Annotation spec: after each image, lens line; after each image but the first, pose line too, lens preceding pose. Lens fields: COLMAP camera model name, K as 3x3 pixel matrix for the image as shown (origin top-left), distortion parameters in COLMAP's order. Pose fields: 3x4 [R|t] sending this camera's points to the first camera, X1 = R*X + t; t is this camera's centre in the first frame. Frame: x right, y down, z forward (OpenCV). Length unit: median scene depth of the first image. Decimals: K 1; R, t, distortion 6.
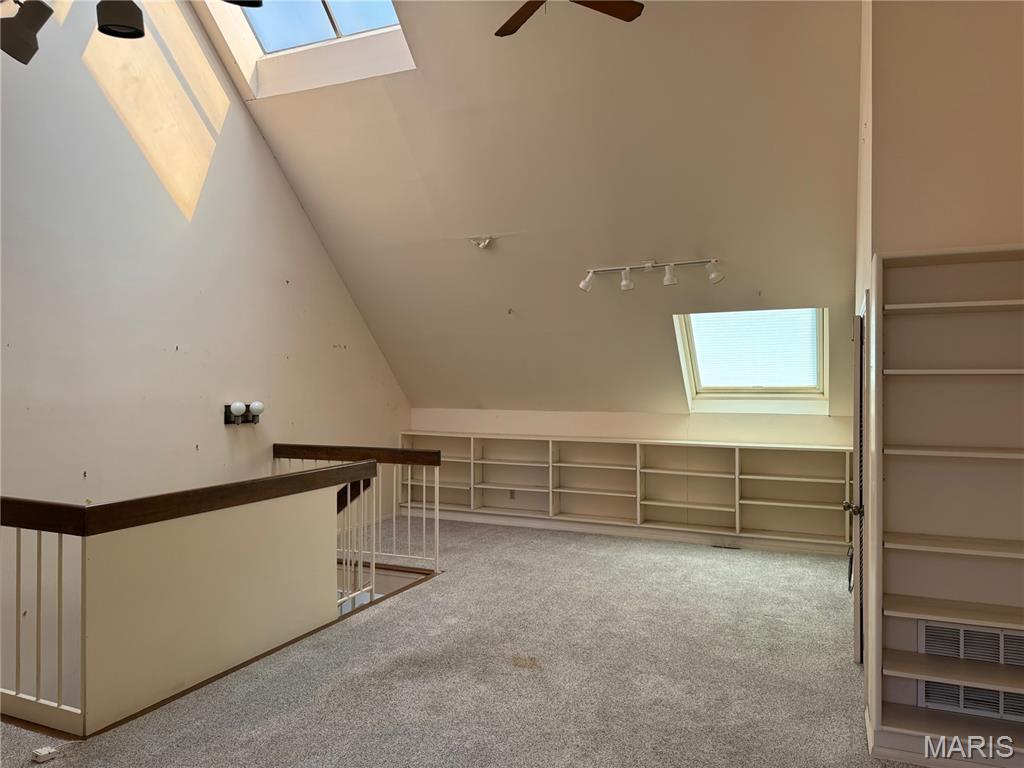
lens RADIAL K [[714.3, 0, 511.8], [0, 714.3, 385.7], [0, 0, 1]] dist [0.037251, -0.046723]
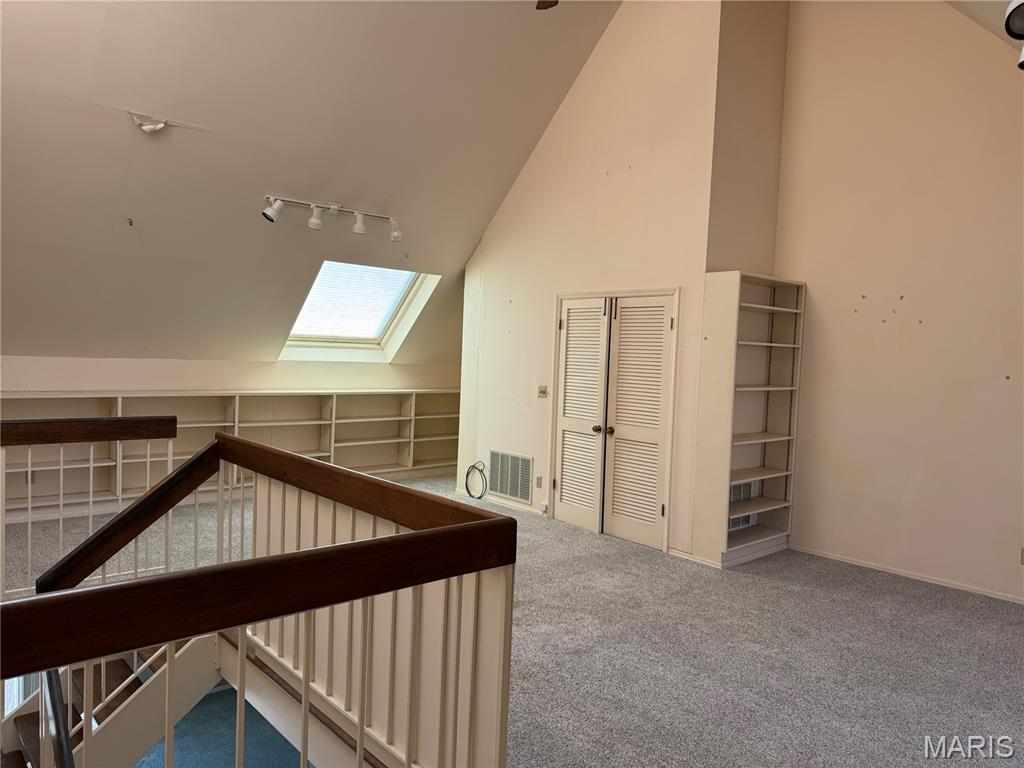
lens RADIAL K [[714.3, 0, 512.5], [0, 714.3, 383.7], [0, 0, 1]] dist [0.037251, -0.046723]
pose [[0.401431, -0.030205, 0.915391, -0.562372], [-0.042584, 0.997760, 0.051598, 0.006304], [-0.914899, -0.059694, 0.399246, 0.363319]]
